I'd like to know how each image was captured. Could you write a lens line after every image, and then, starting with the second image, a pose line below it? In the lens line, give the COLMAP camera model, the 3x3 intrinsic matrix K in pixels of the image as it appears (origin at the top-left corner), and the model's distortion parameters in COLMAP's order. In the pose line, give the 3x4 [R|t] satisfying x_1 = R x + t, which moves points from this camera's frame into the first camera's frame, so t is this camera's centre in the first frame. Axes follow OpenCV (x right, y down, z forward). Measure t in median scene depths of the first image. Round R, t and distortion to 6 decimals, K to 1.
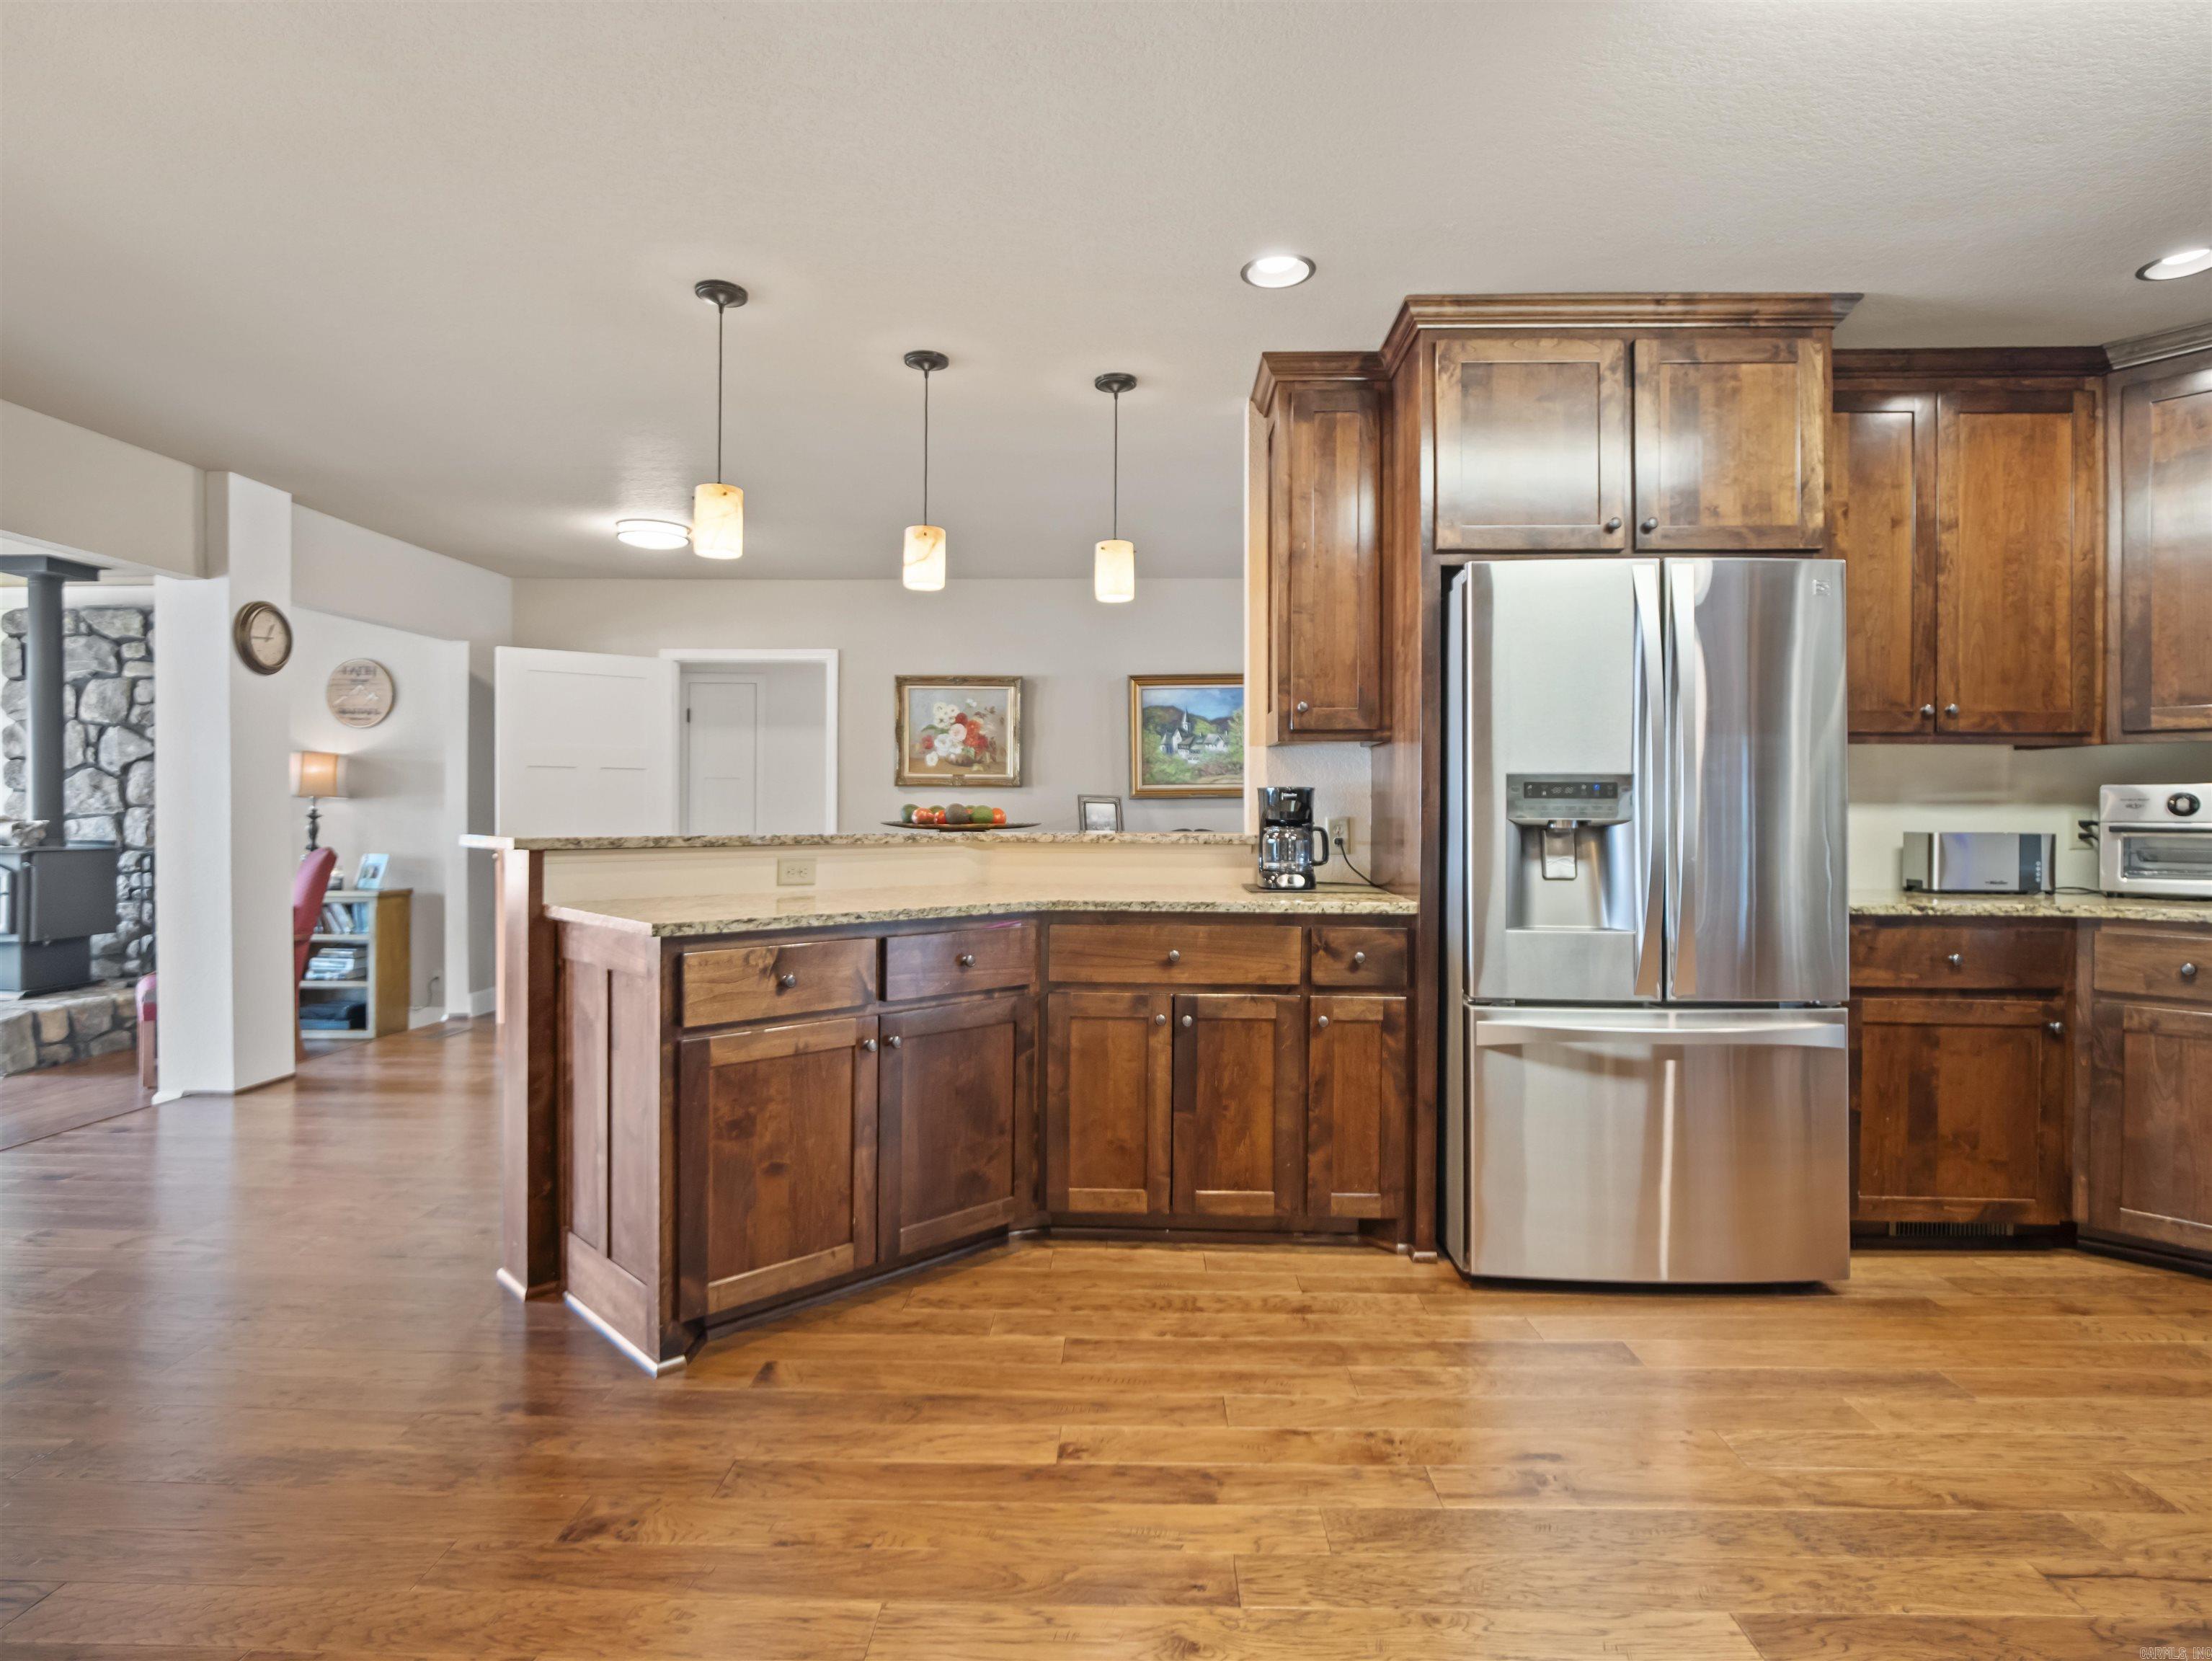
lens RADIAL K [[1166.9, 0, 1114.6], [0, 1166.9, 819.3], [0, 0, 1]] dist [-0.022421, 0.007385]
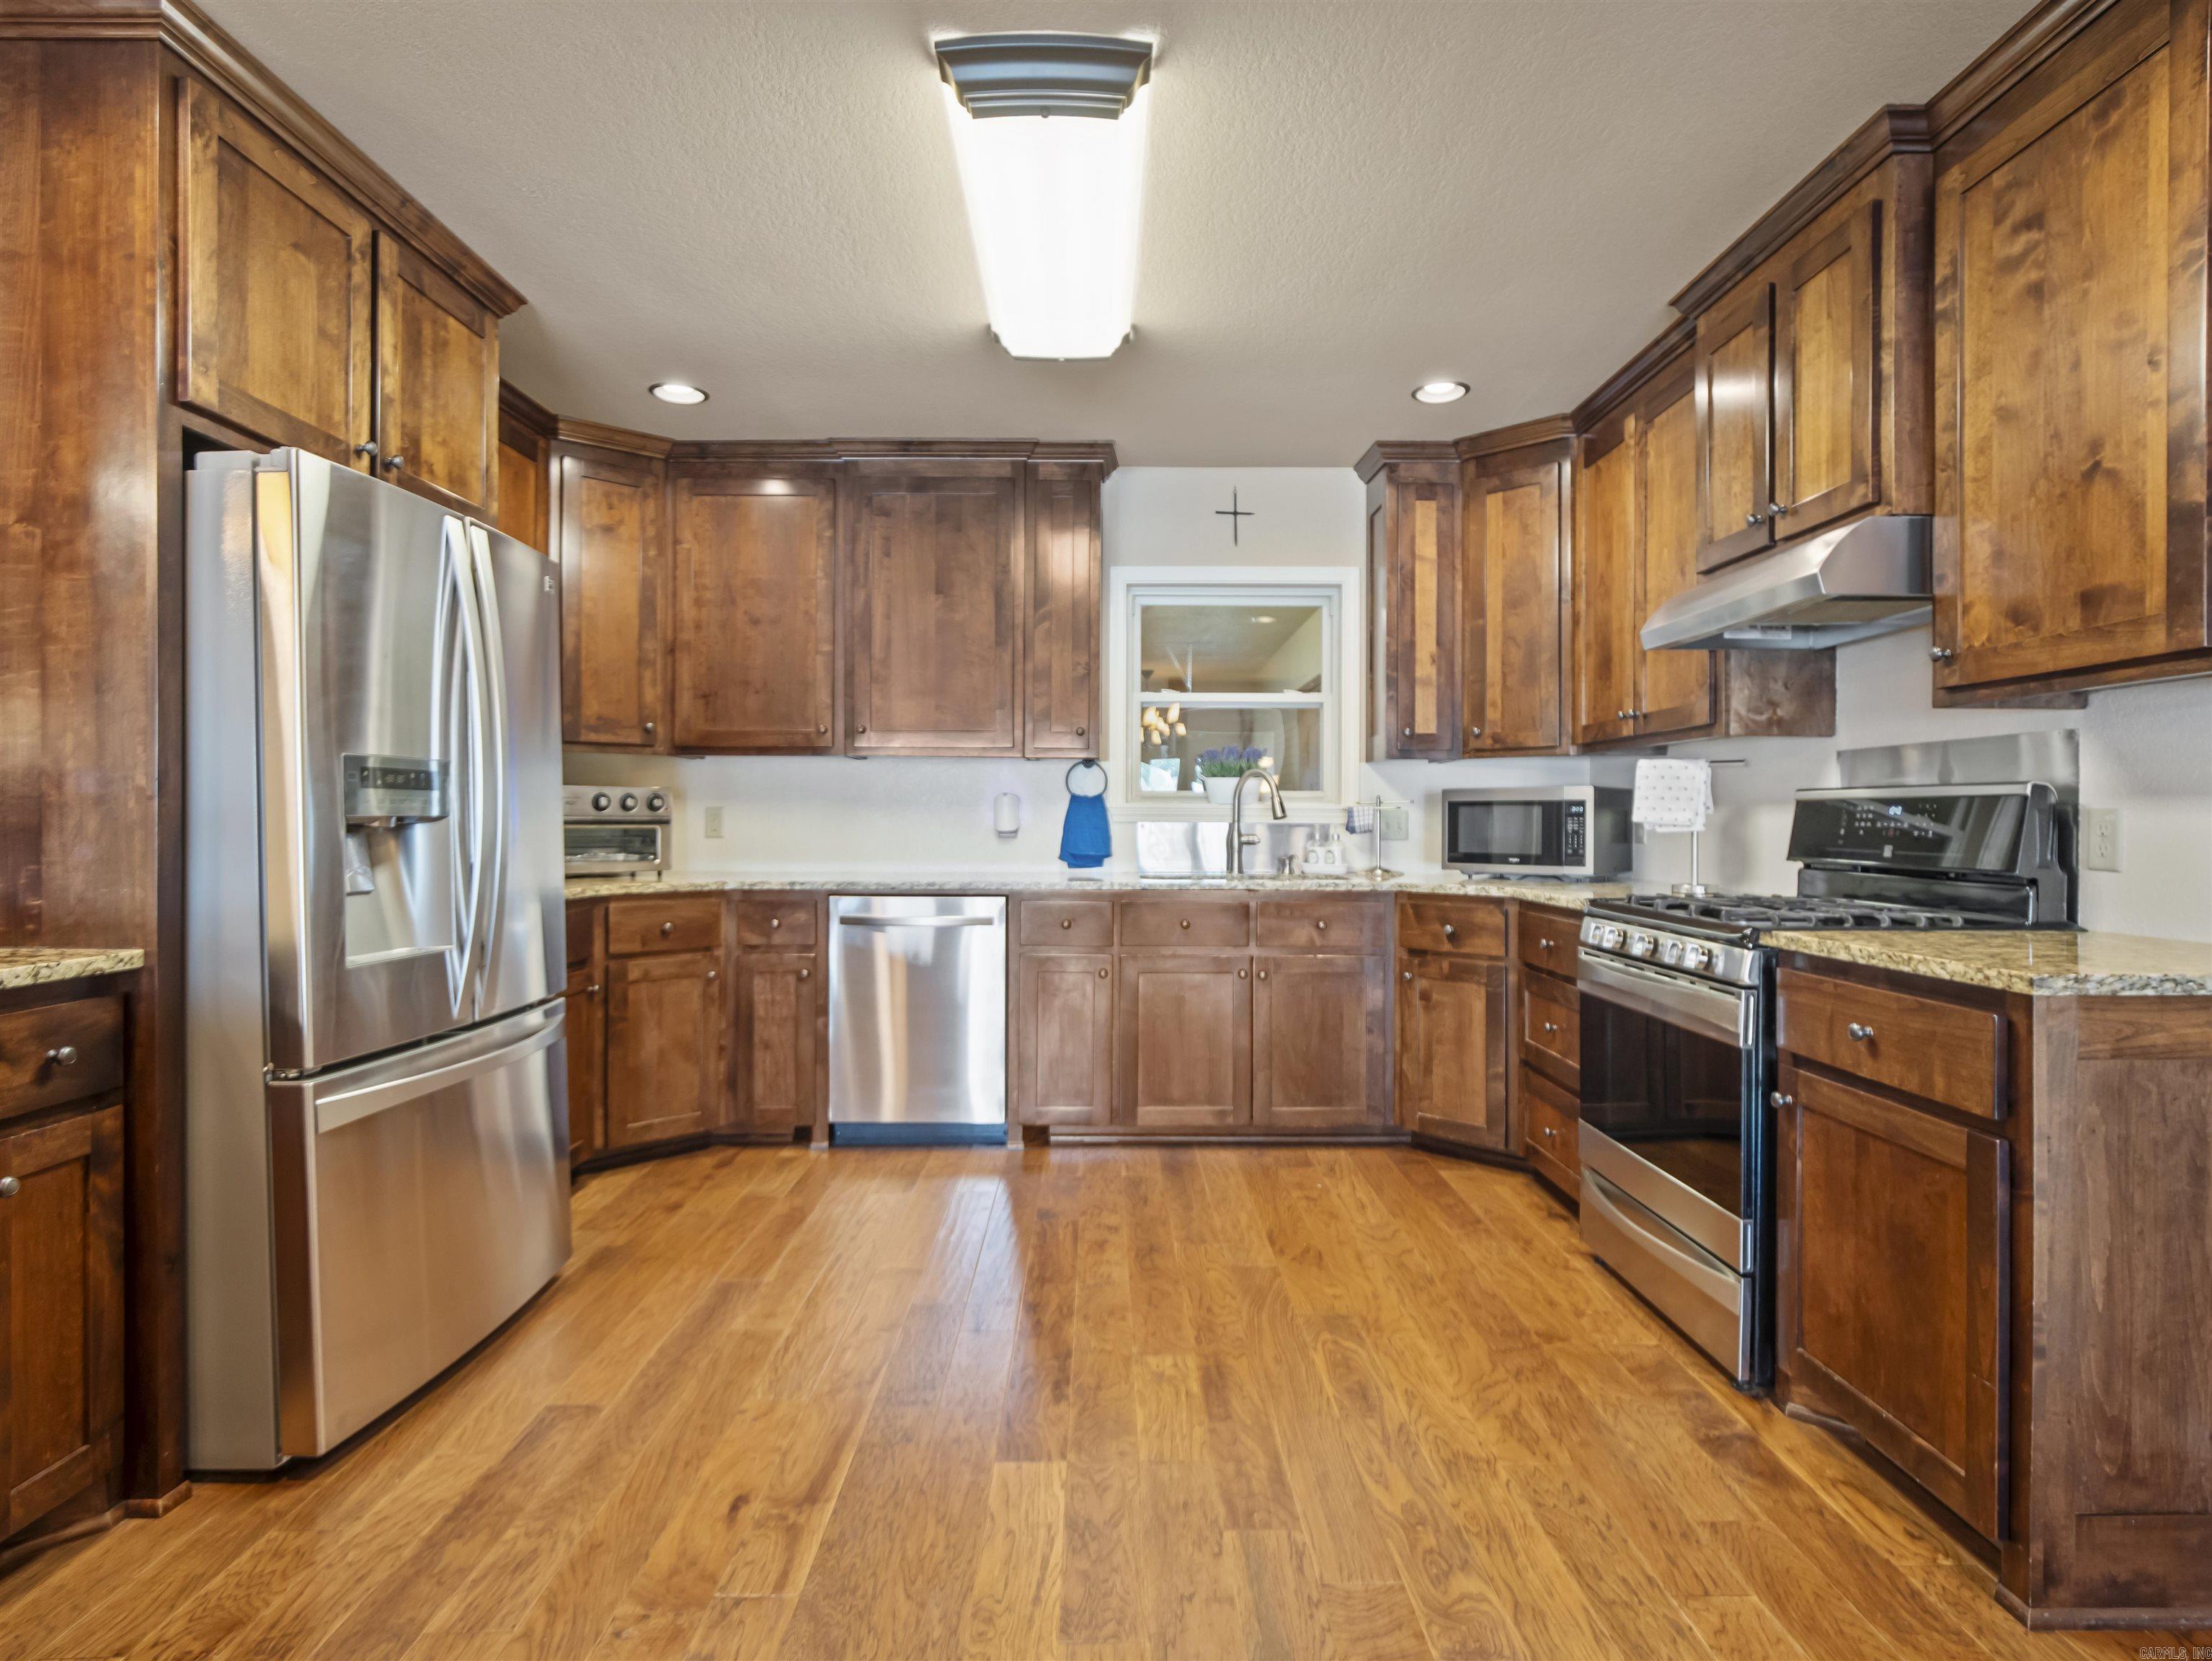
lens RADIAL K [[1149.9, 0, 1118.4], [0, 1149.9, 824.3], [0, 0, 1]] dist [-0.020747, 0.007348]
pose [[-0.035478, -0.011292, 0.999307, -0.369323], [0.000269, 0.999936, 0.011309, -0.002686], [-0.999370, 0.000670, -0.035472, 0.492540]]
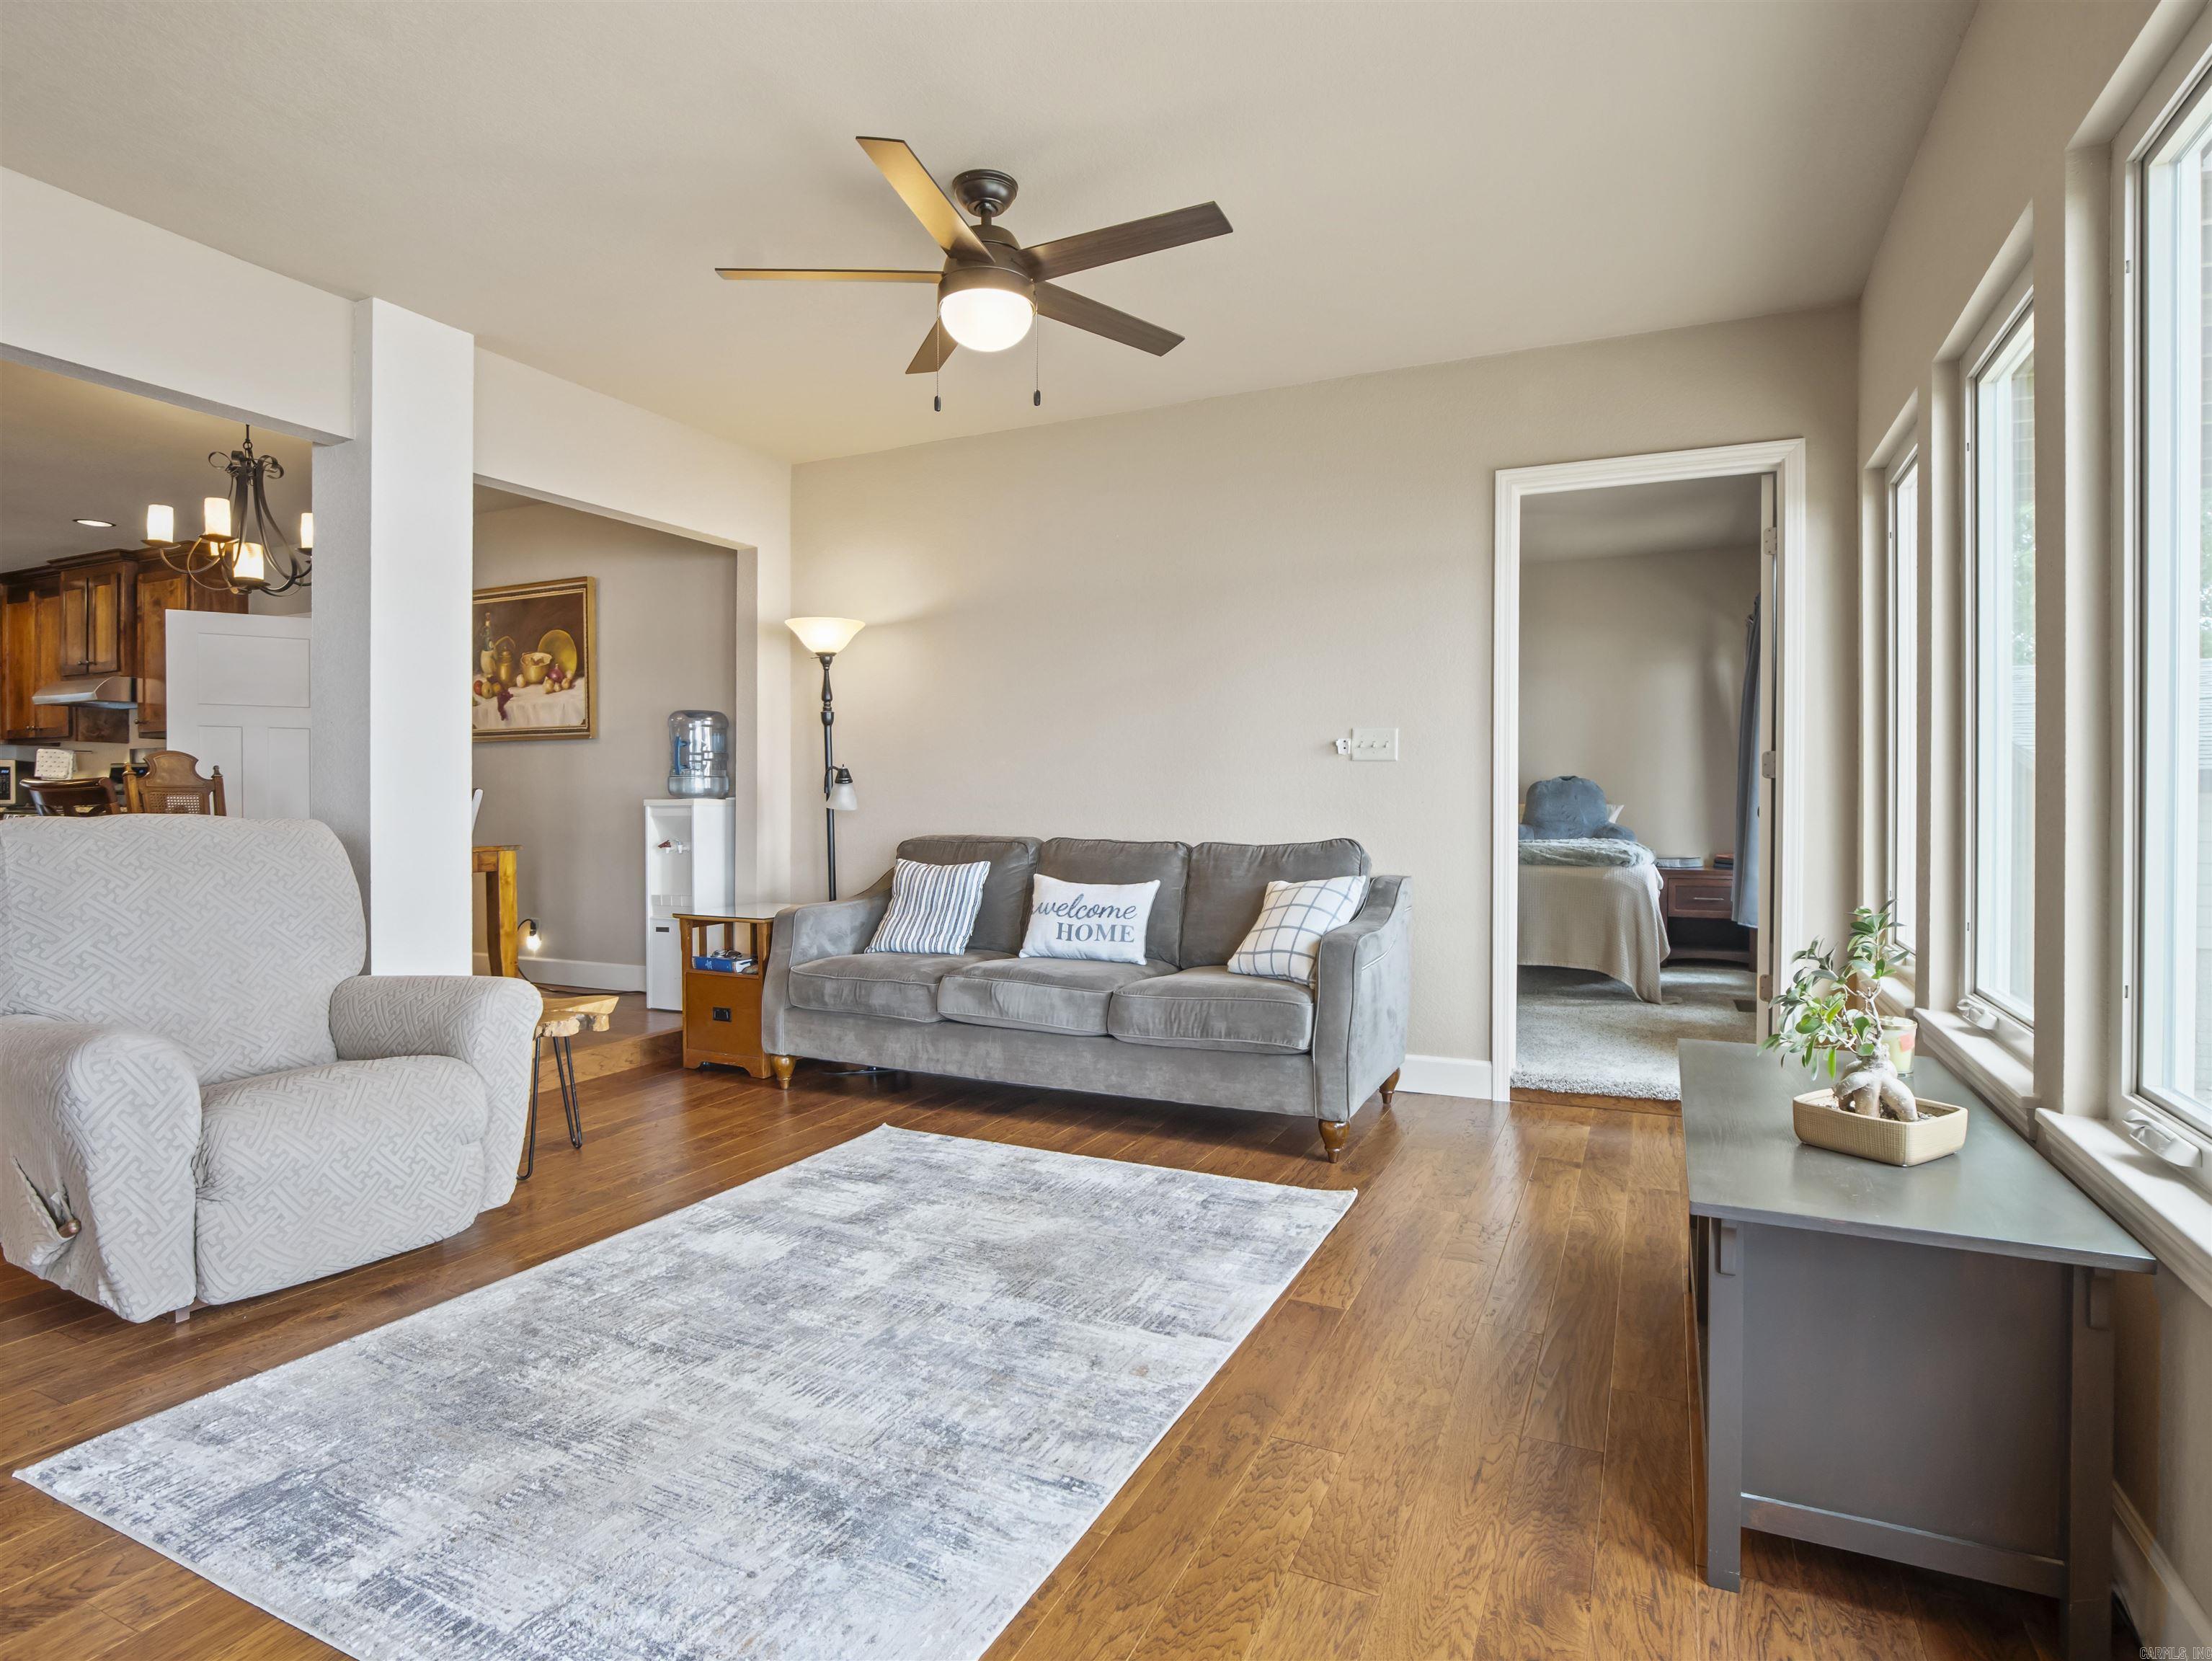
lens RADIAL K [[1166.9, 0, 1114.6], [0, 1166.9, 819.3], [0, 0, 1]] dist [-0.022421, 0.007385]
pose [[-0.916356, -0.010054, 0.400239, -2.428460], [-0.004410, 0.999877, 0.015020, 0.053134], [-0.400341, 0.011999, -0.916288, 1.305883]]
